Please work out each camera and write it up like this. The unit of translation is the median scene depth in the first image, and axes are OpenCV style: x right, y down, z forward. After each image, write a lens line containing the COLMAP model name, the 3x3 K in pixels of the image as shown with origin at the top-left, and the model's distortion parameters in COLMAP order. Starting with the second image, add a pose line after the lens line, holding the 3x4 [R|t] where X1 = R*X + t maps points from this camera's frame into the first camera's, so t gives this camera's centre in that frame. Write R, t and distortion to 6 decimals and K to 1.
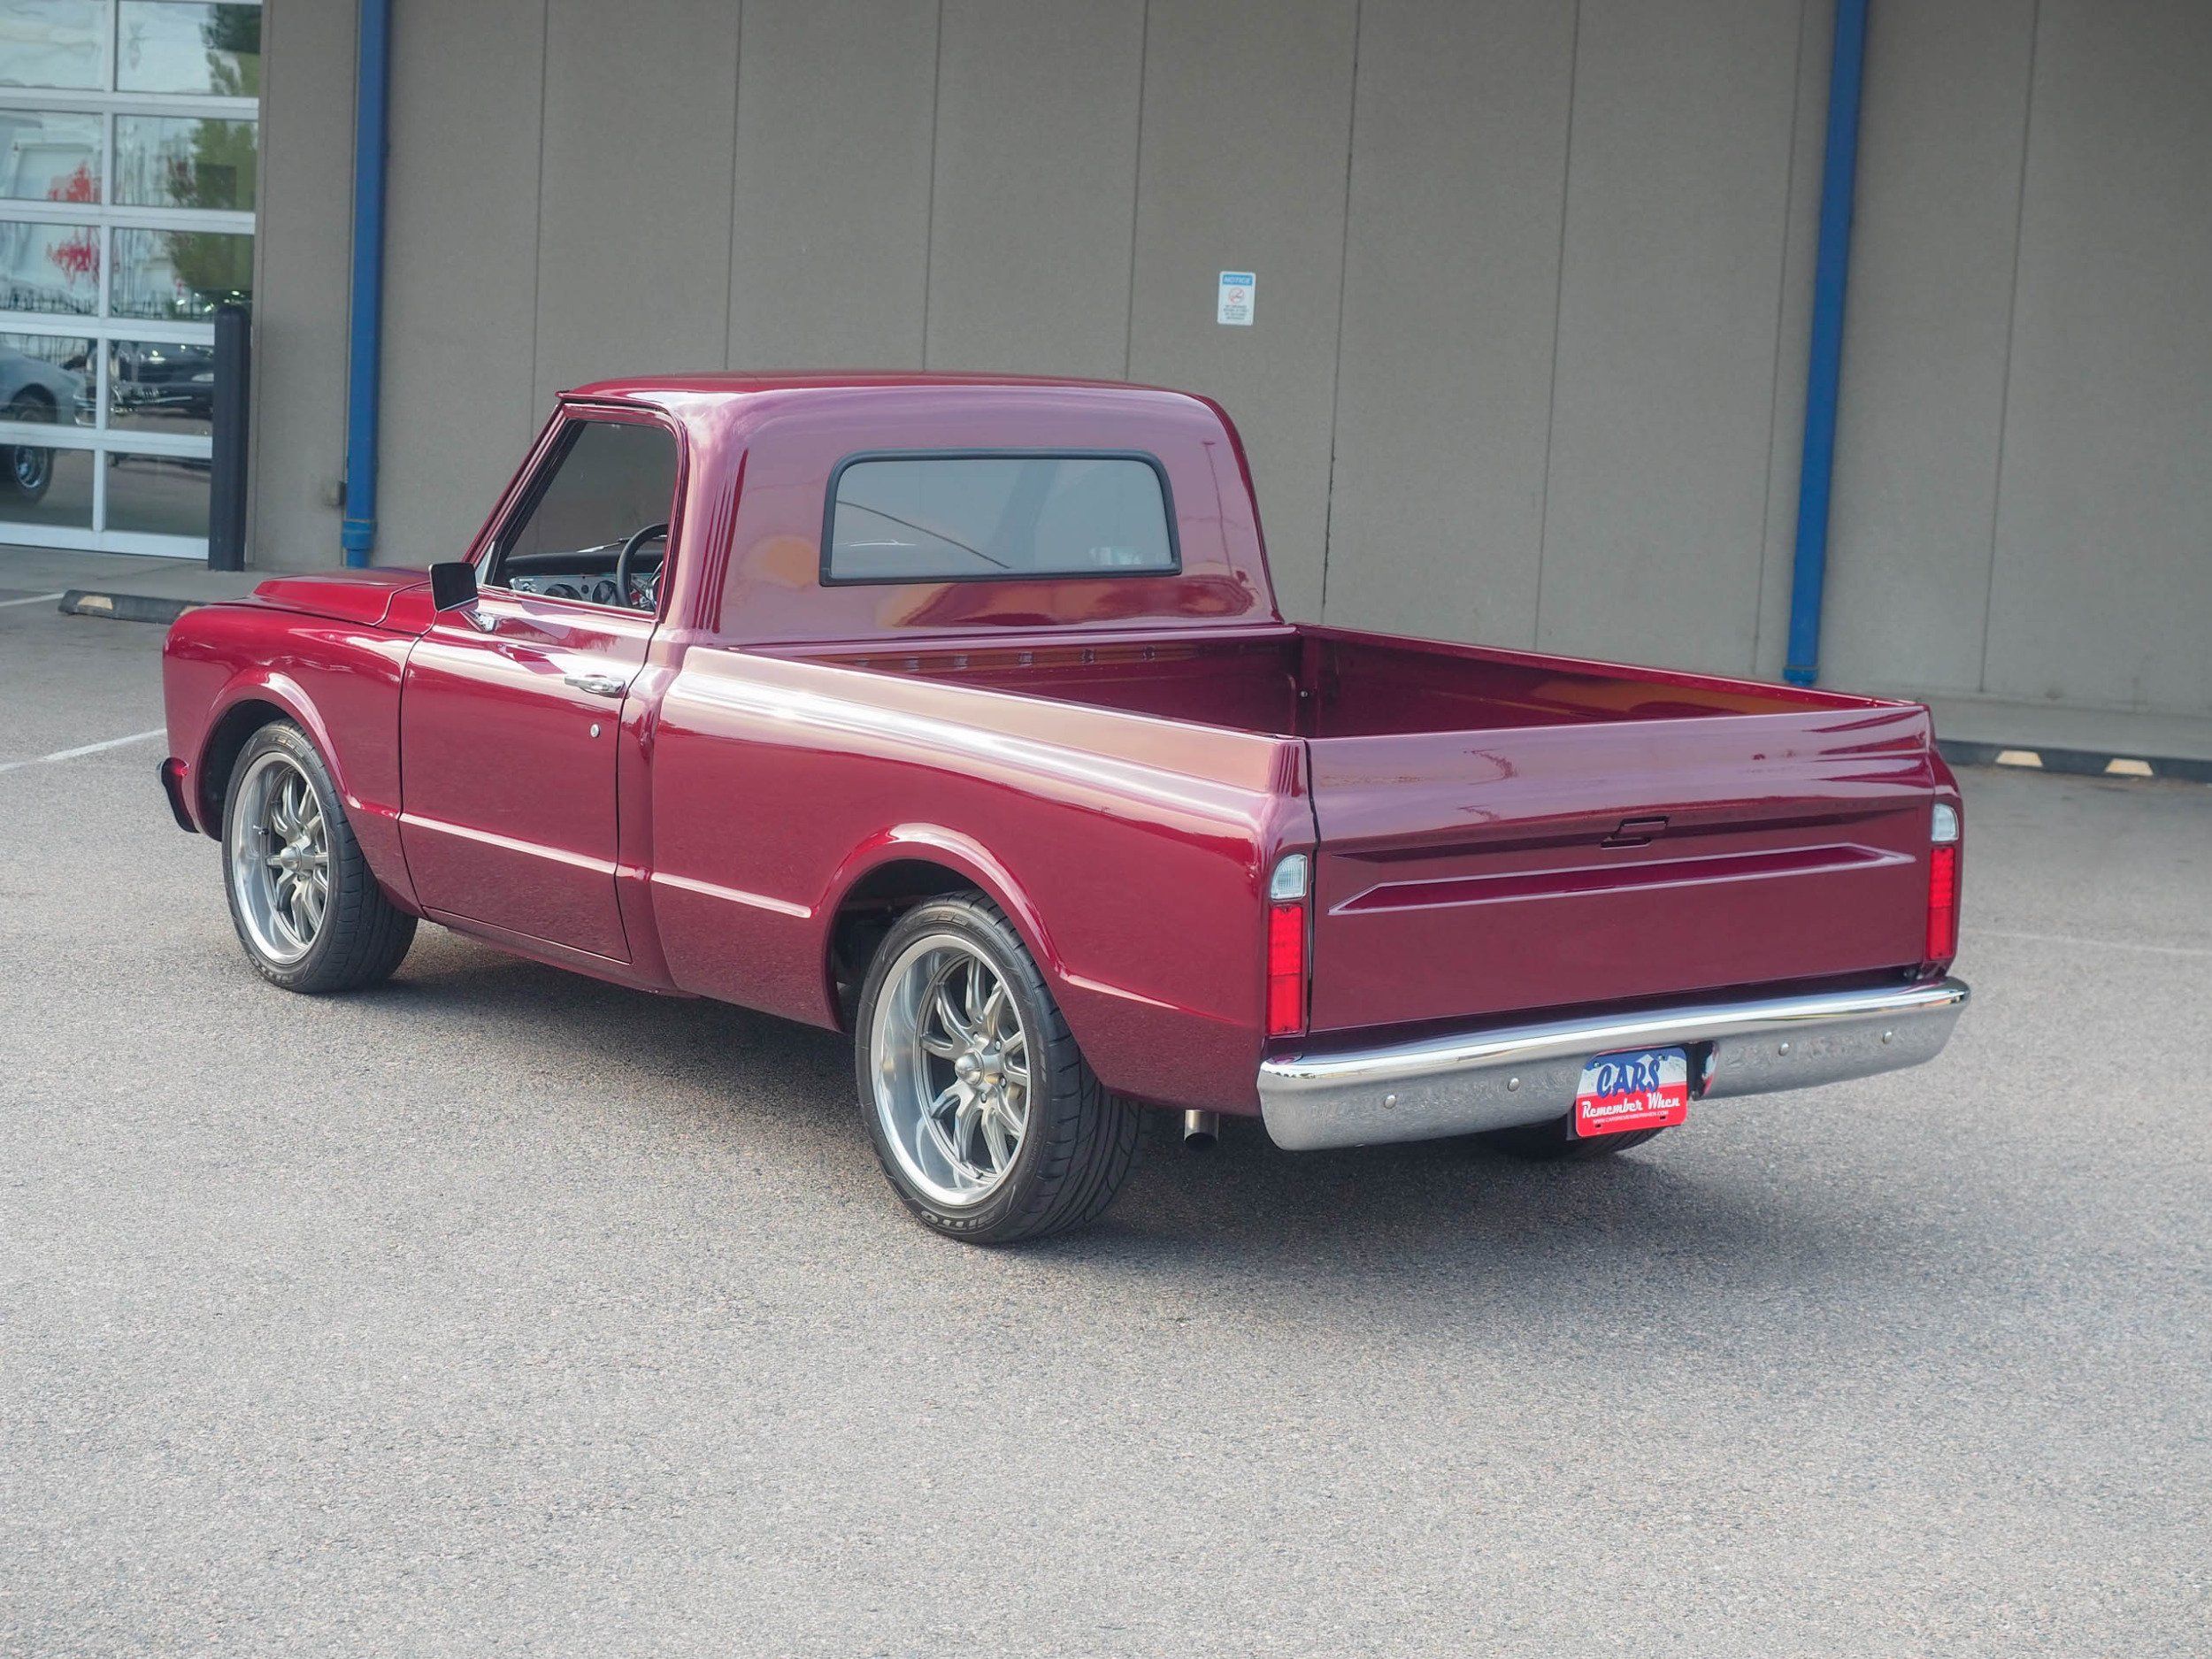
lens RADIAL K [[4046.8, 0, 1106.0], [0, 4046.8, 829.5], [0, 0, 1]] dist [-0.076383, 2.228982]
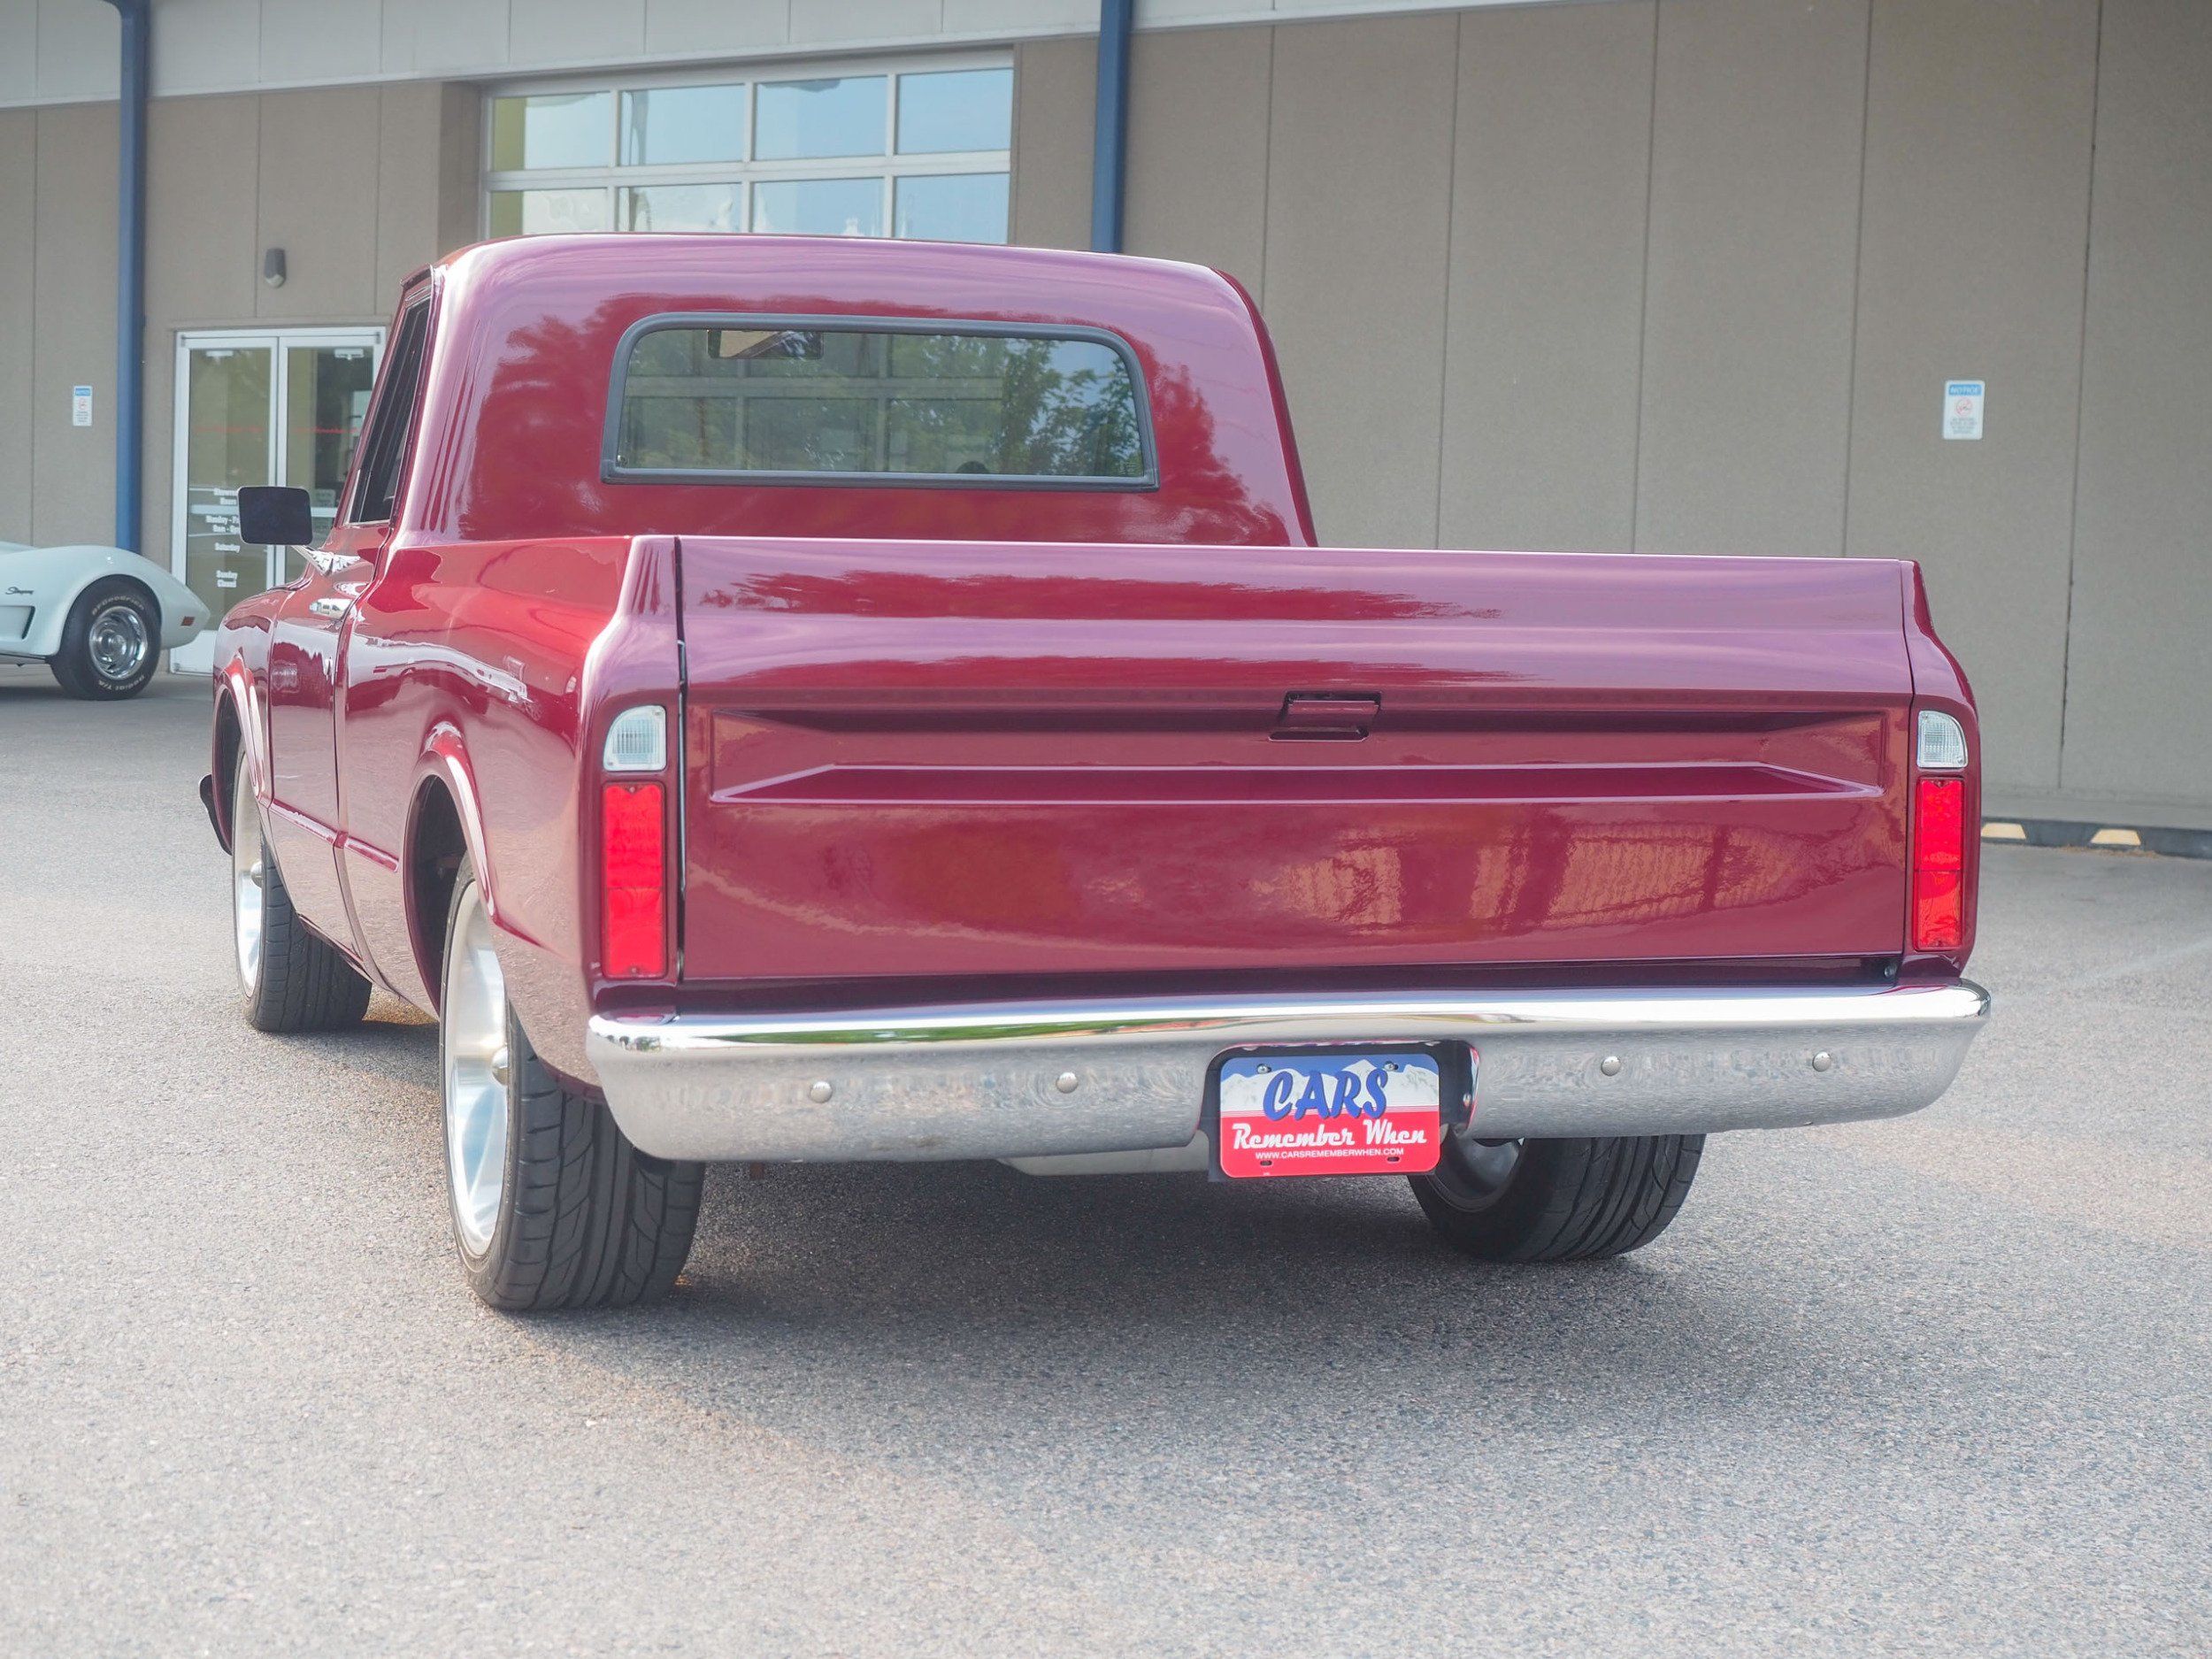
lens RADIAL K [[3632.1, 0, 1106.0], [0, 3632.1, 829.5], [0, 0, 1]] dist [0.024109, 0.170732]
pose [[0.947207, 0.003705, -0.320602, 0.280814], [-0.026761, 0.997358, -0.067538, 0.058770], [0.319505, 0.072552, 0.944803, 0.423403]]
